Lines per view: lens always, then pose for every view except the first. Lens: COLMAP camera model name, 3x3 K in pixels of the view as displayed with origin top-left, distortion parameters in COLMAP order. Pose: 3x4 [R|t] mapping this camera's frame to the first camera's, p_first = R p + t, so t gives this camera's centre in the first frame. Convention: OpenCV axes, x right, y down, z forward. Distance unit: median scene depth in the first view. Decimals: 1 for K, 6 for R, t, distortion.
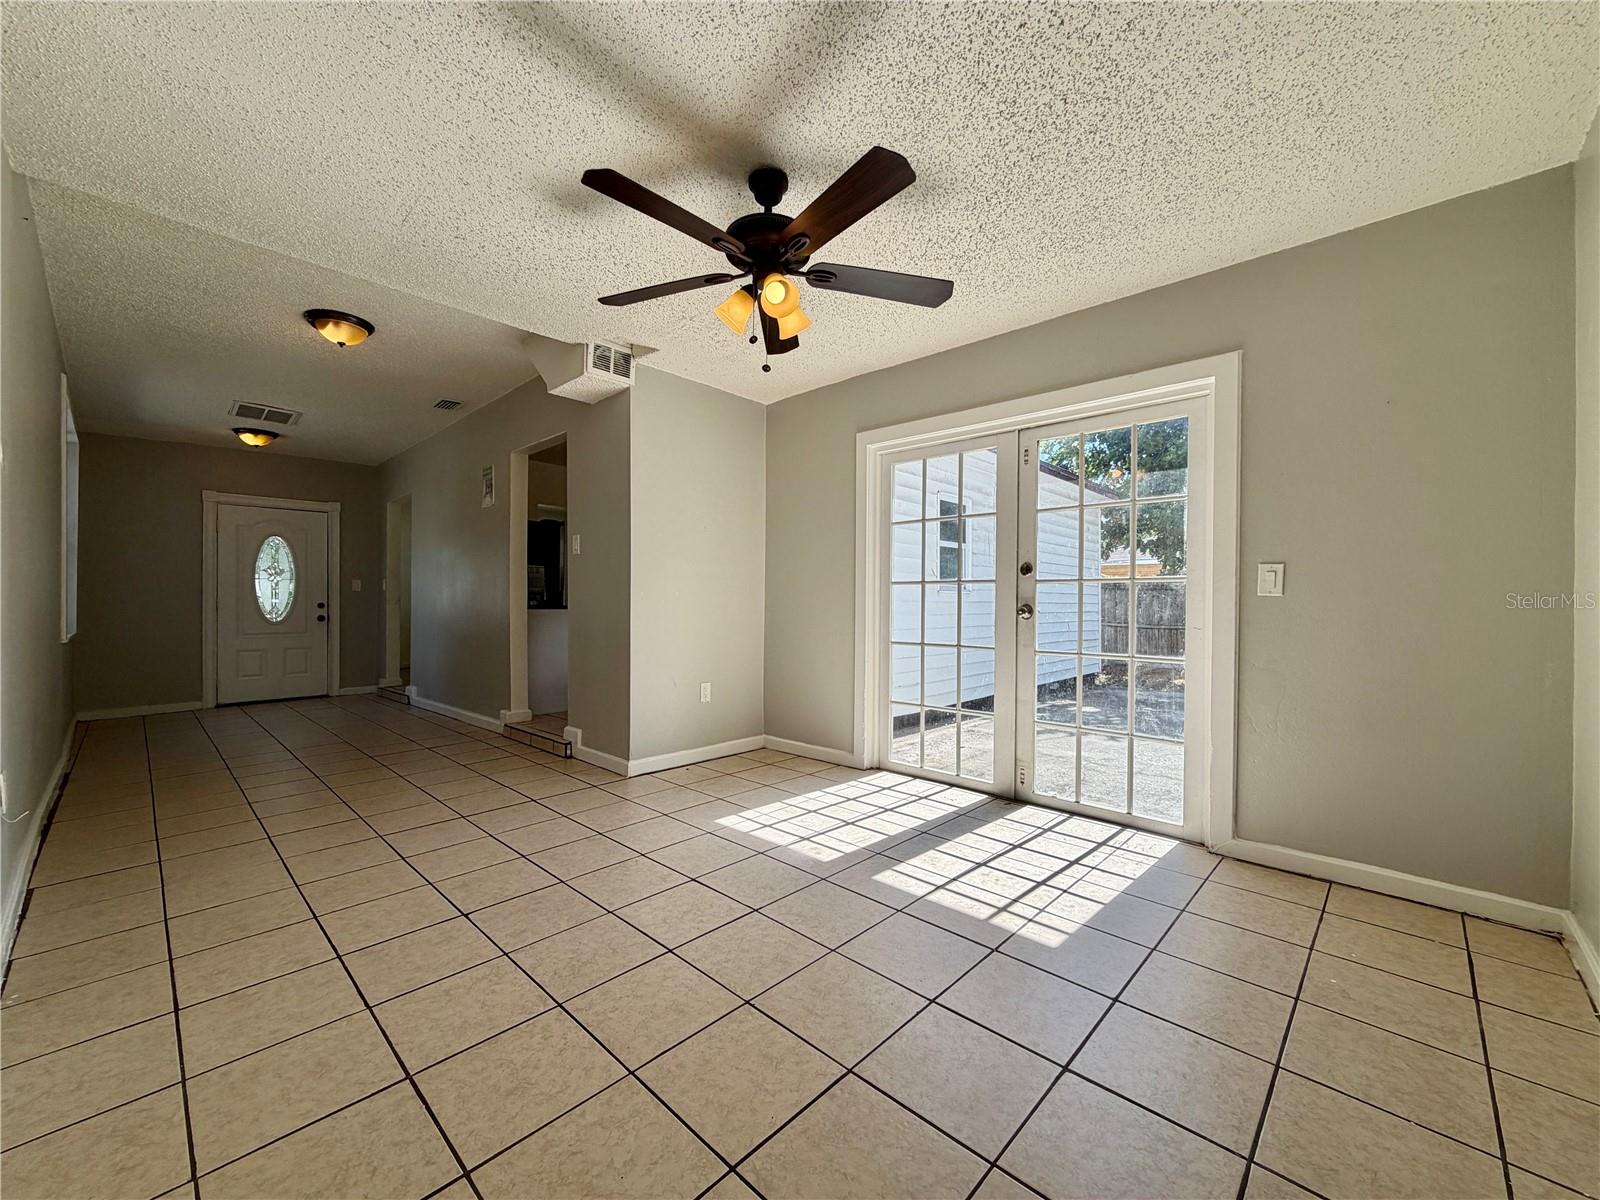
lens RADIAL K [[639.8, 0, 796.8], [0, 639.8, 603.8], [0, 0, 1]] dist [0.000508, 0.000566]
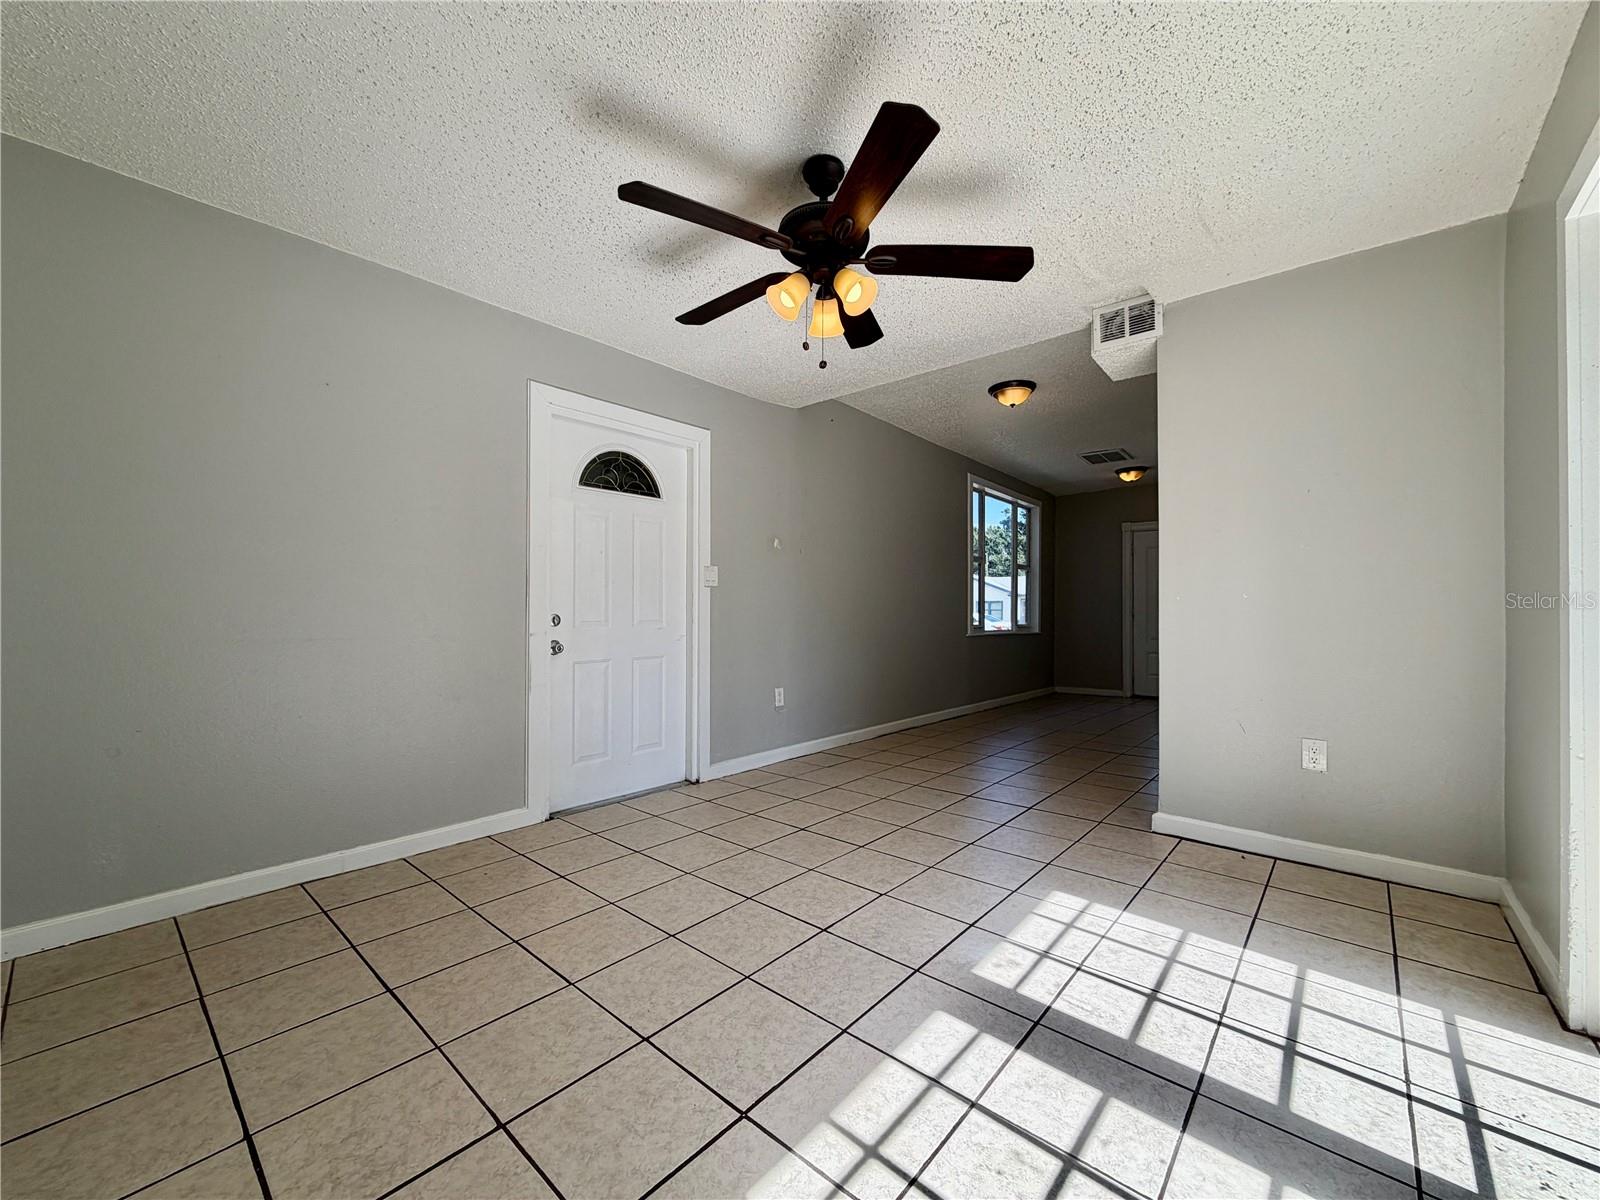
lens RADIAL K [[639.8, 0, 796.8], [0, 639.8, 603.8], [0, 0, 1]] dist [0.000508, 0.000566]
pose [[0.039073, -0.012842, -0.999154, 0.627693], [-0.005133, 0.999902, -0.013052, 0.002708], [0.999223, 0.005638, 0.039003, 0.643450]]
